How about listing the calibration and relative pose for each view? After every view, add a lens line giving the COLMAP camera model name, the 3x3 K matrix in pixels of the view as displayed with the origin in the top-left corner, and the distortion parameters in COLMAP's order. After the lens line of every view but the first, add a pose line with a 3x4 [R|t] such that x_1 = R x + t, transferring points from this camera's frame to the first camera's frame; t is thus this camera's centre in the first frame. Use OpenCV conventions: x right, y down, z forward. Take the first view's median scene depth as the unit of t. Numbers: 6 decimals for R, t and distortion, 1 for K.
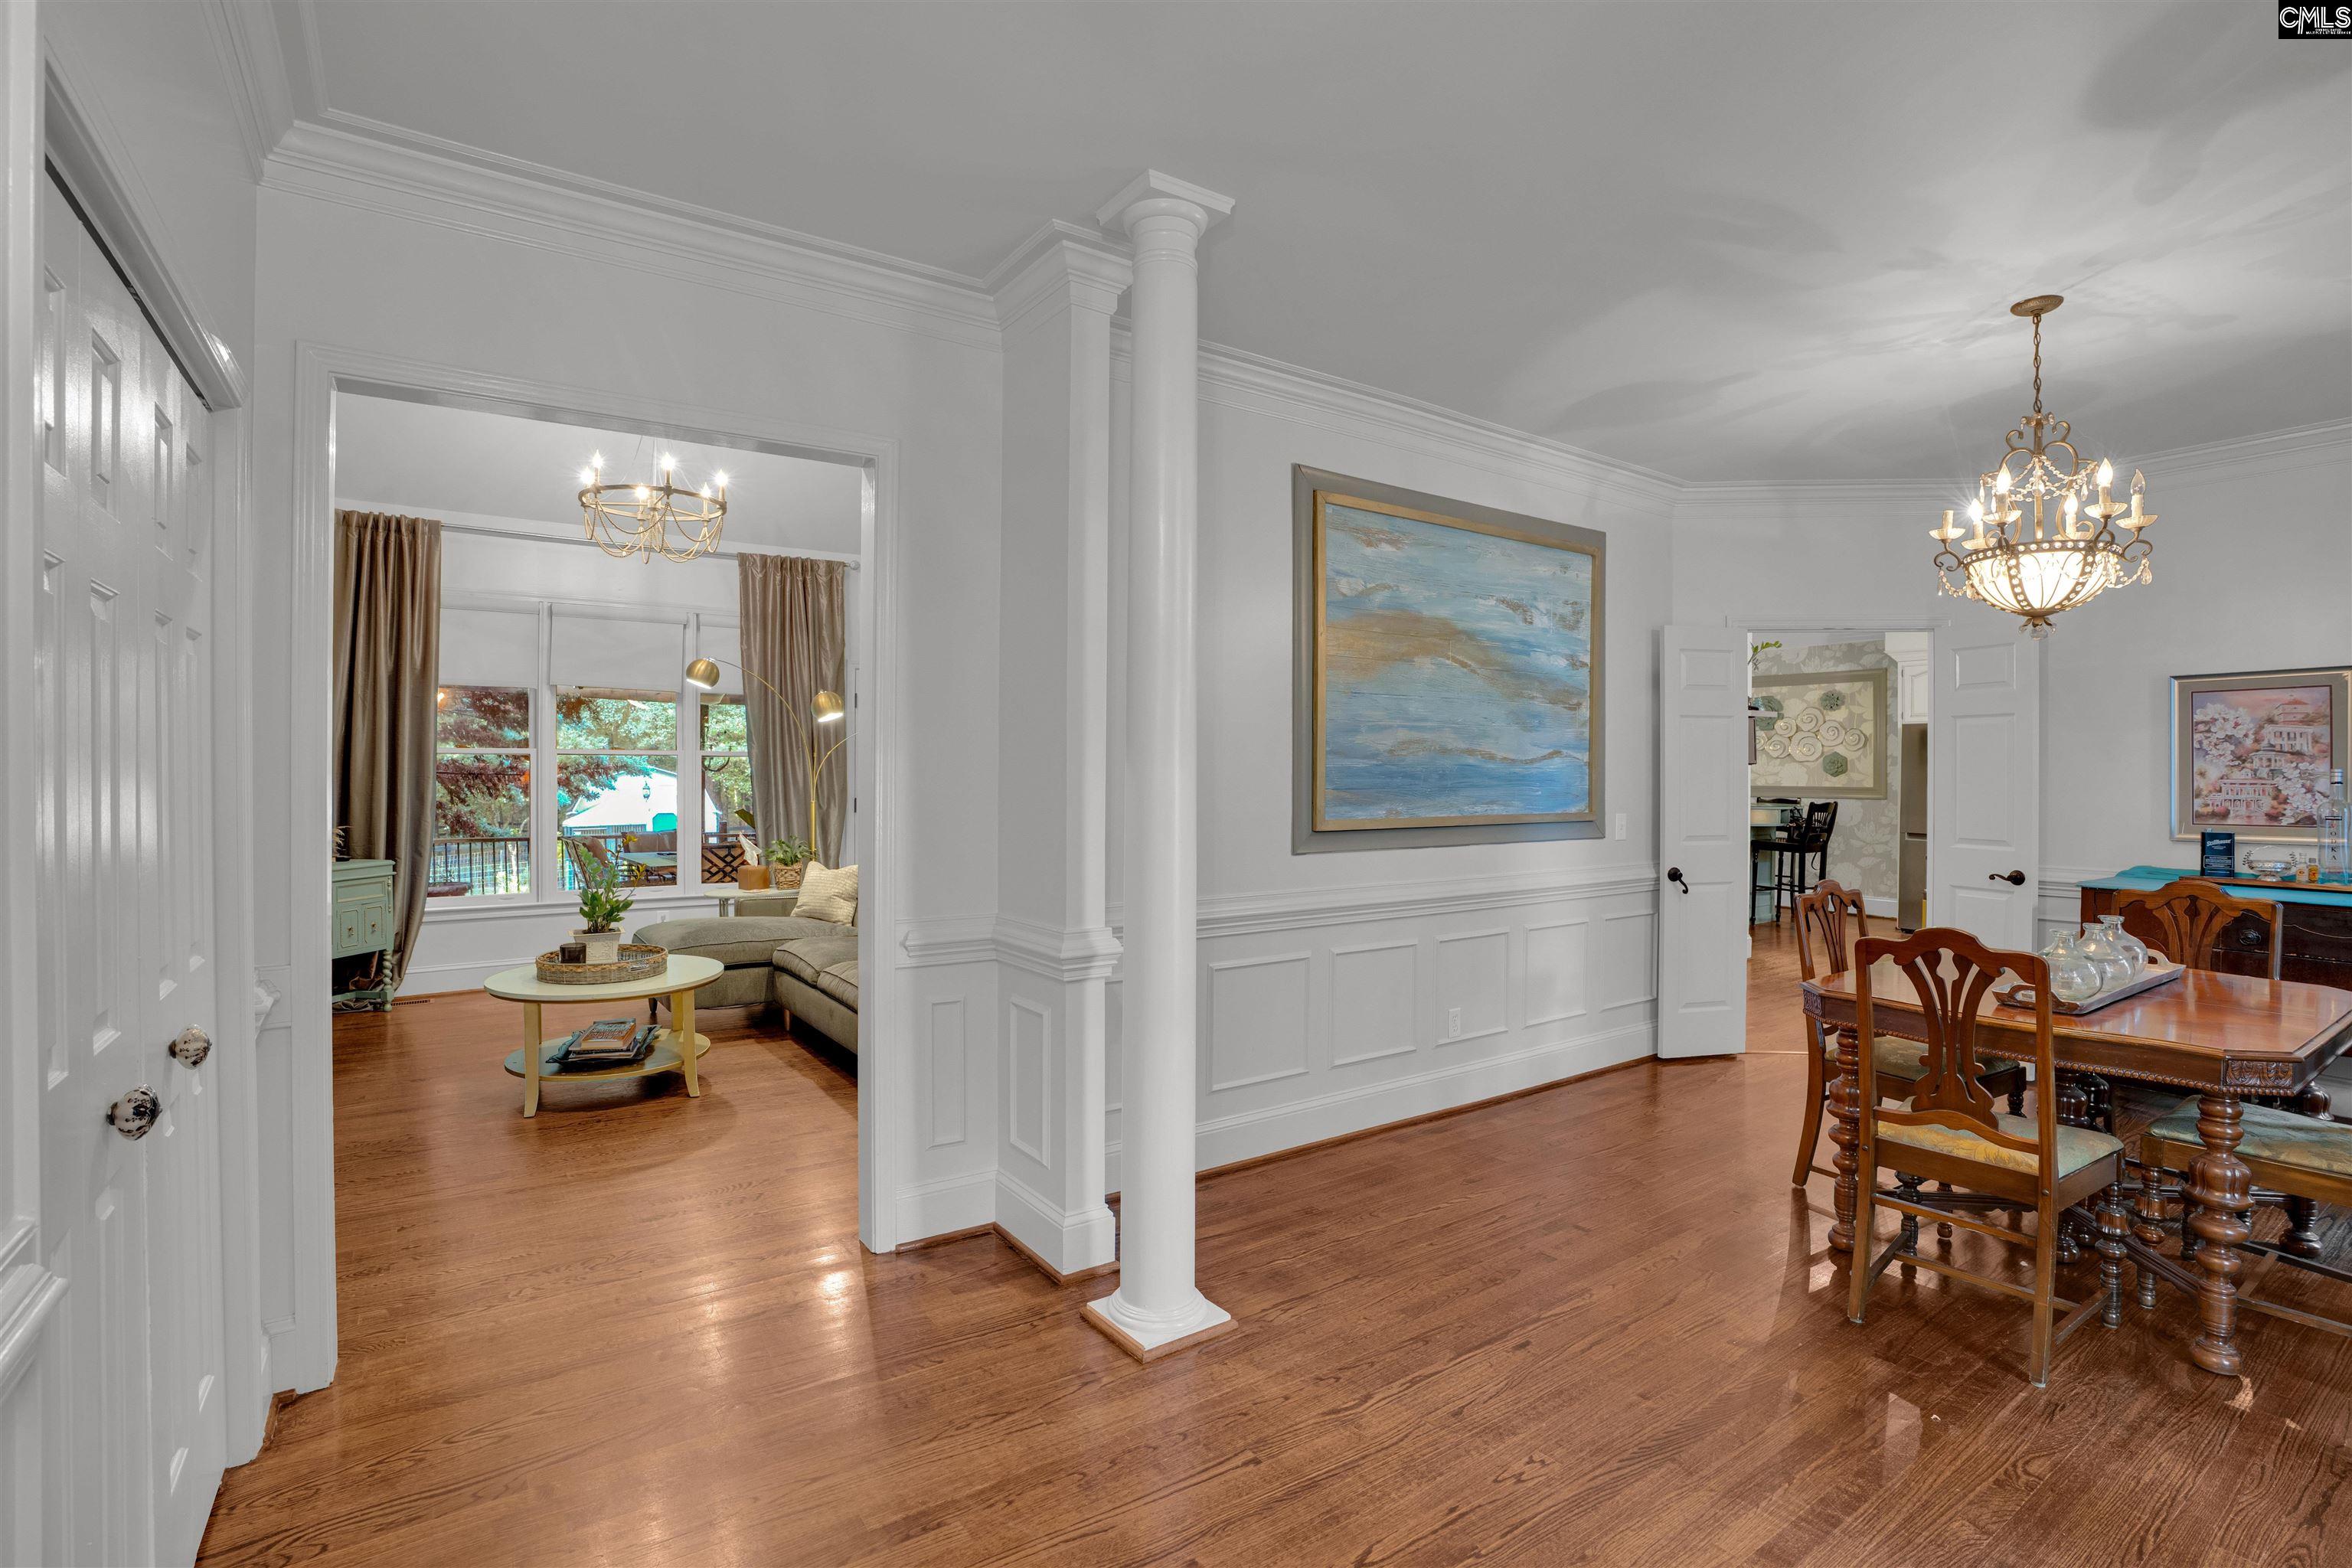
lens RADIAL K [[1129.5, 0, 1164.3], [0, 1129.5, 769.0], [0, 0, 1]] dist [-0.041402, 0.009705]
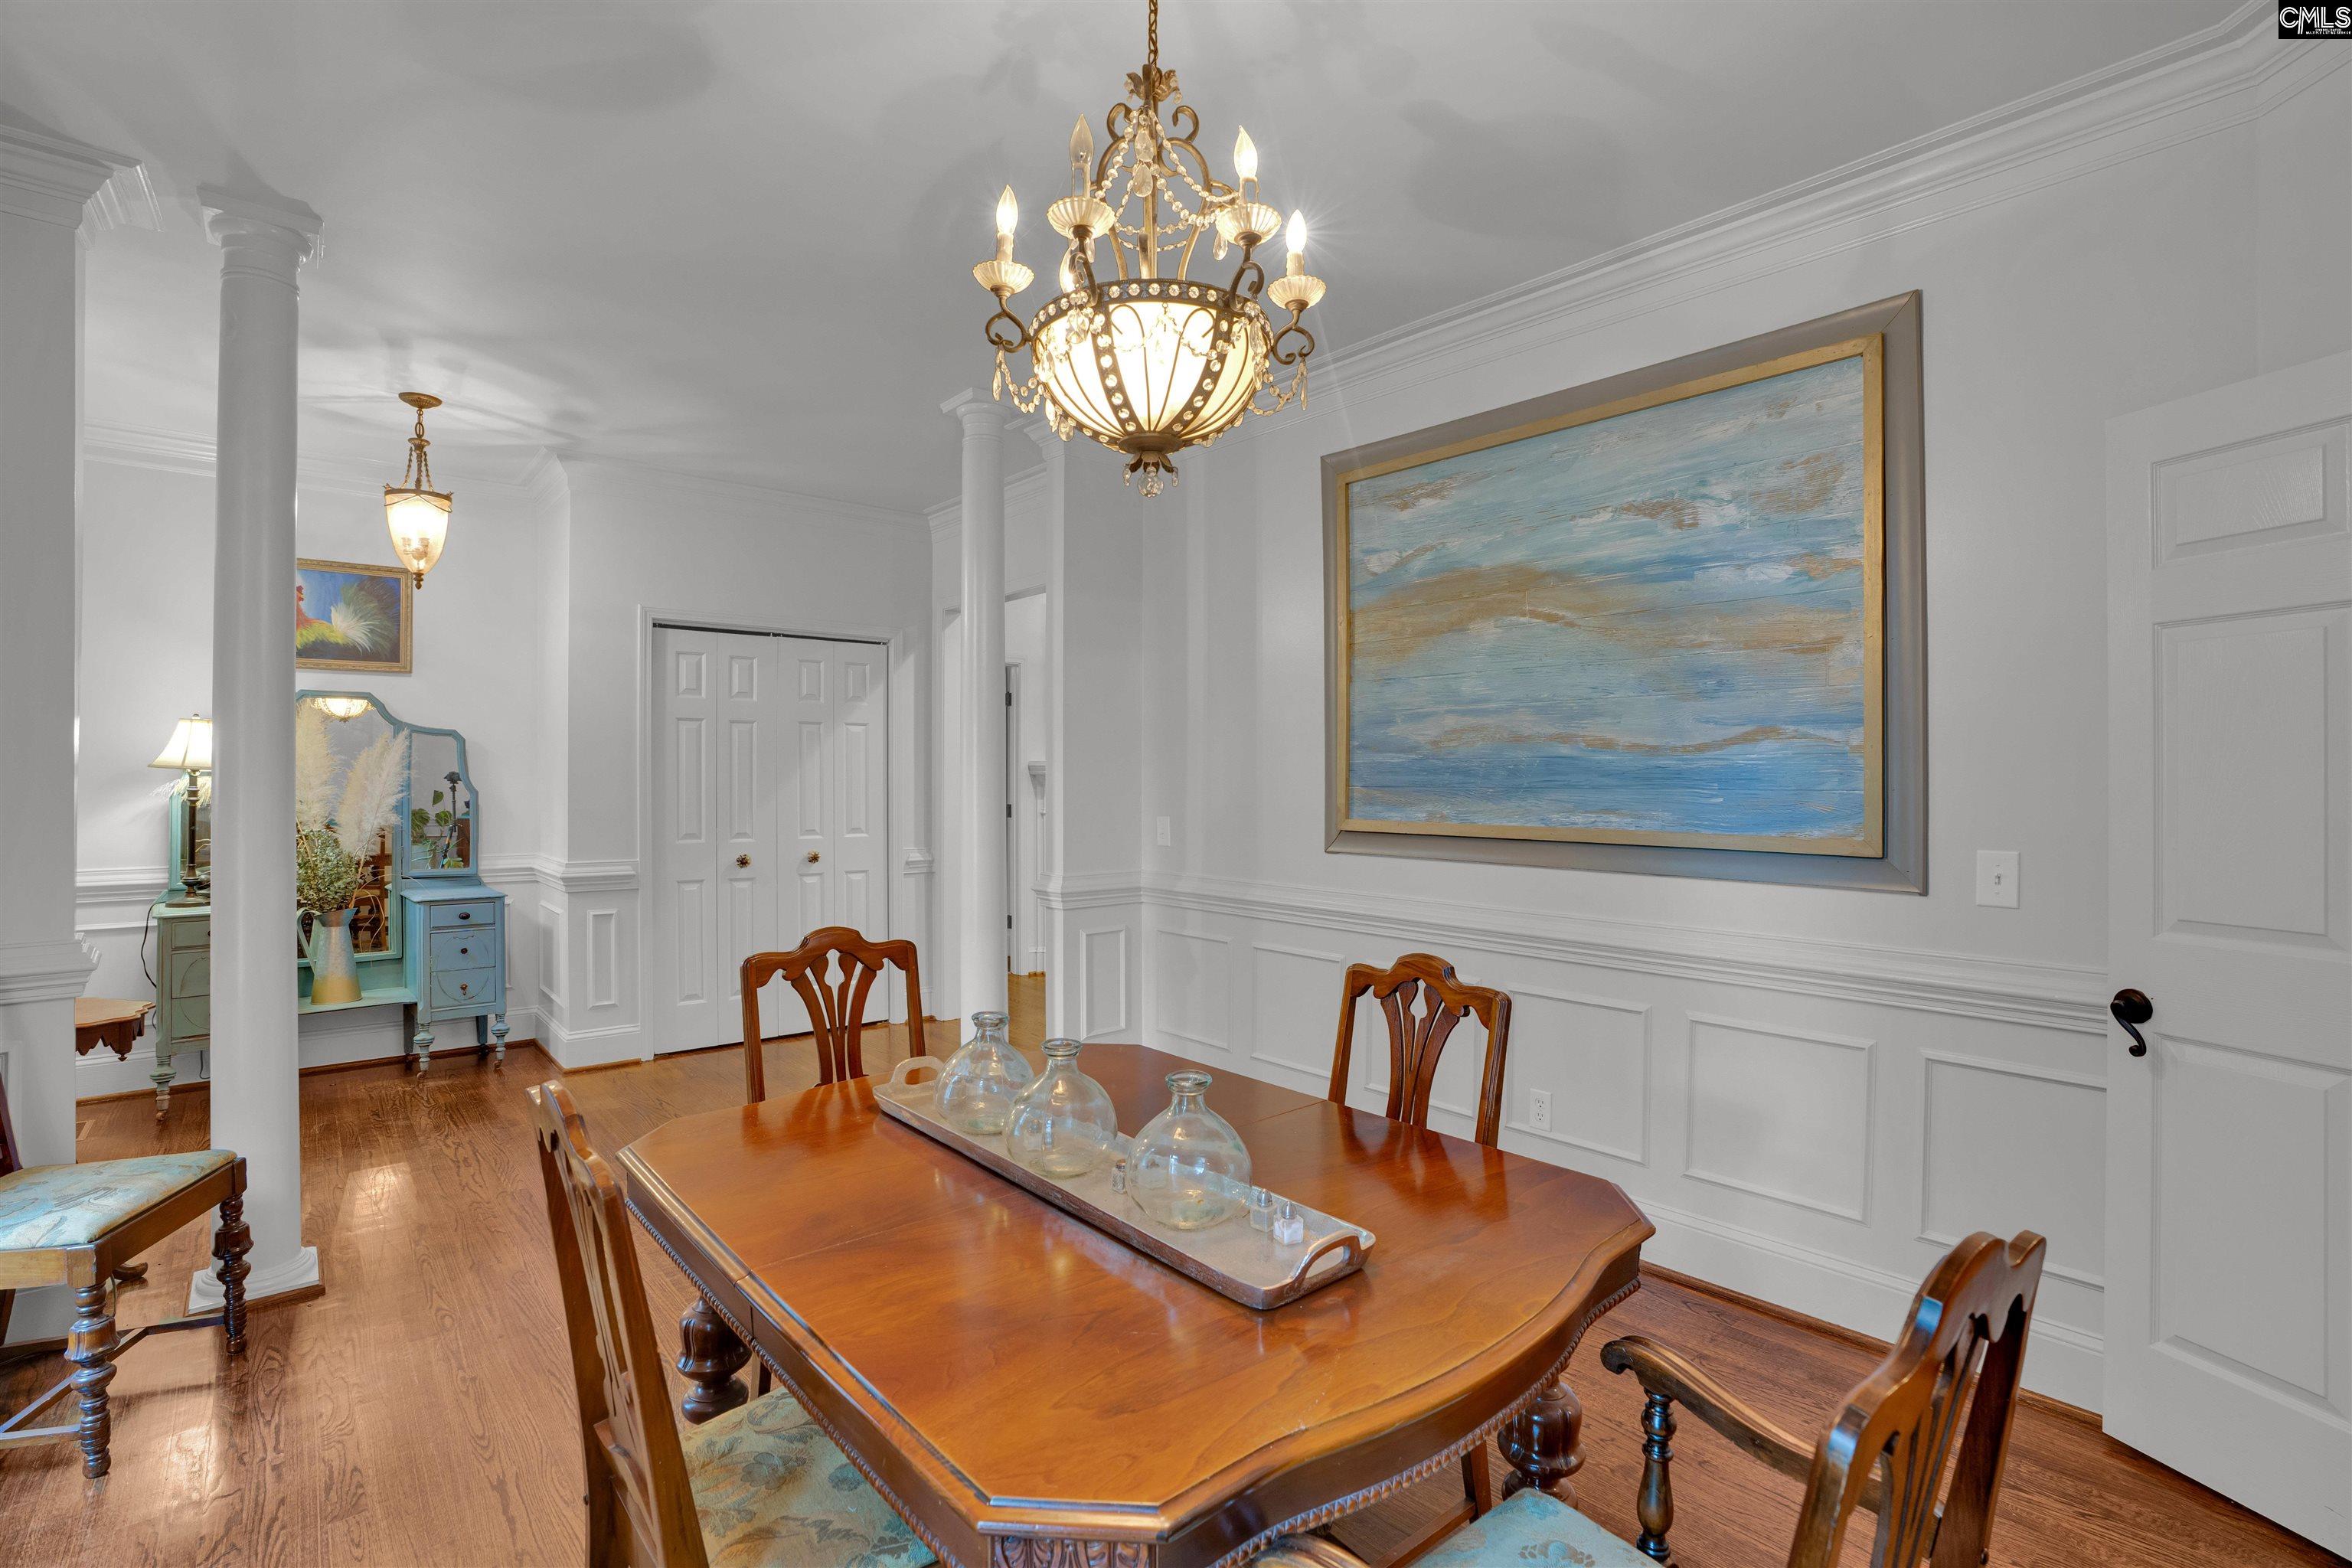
lens RADIAL K [[1129.5, 0, 1173.9], [0, 1129.5, 803.1], [0, 0, 1]] dist [-0.041402, 0.009705]
pose [[0.073705, 0.020555, -0.997068, 0.981185], [-0.000912, 0.999789, 0.020544, 0.011596], [0.997280, -0.000605, 0.073708, 0.712982]]
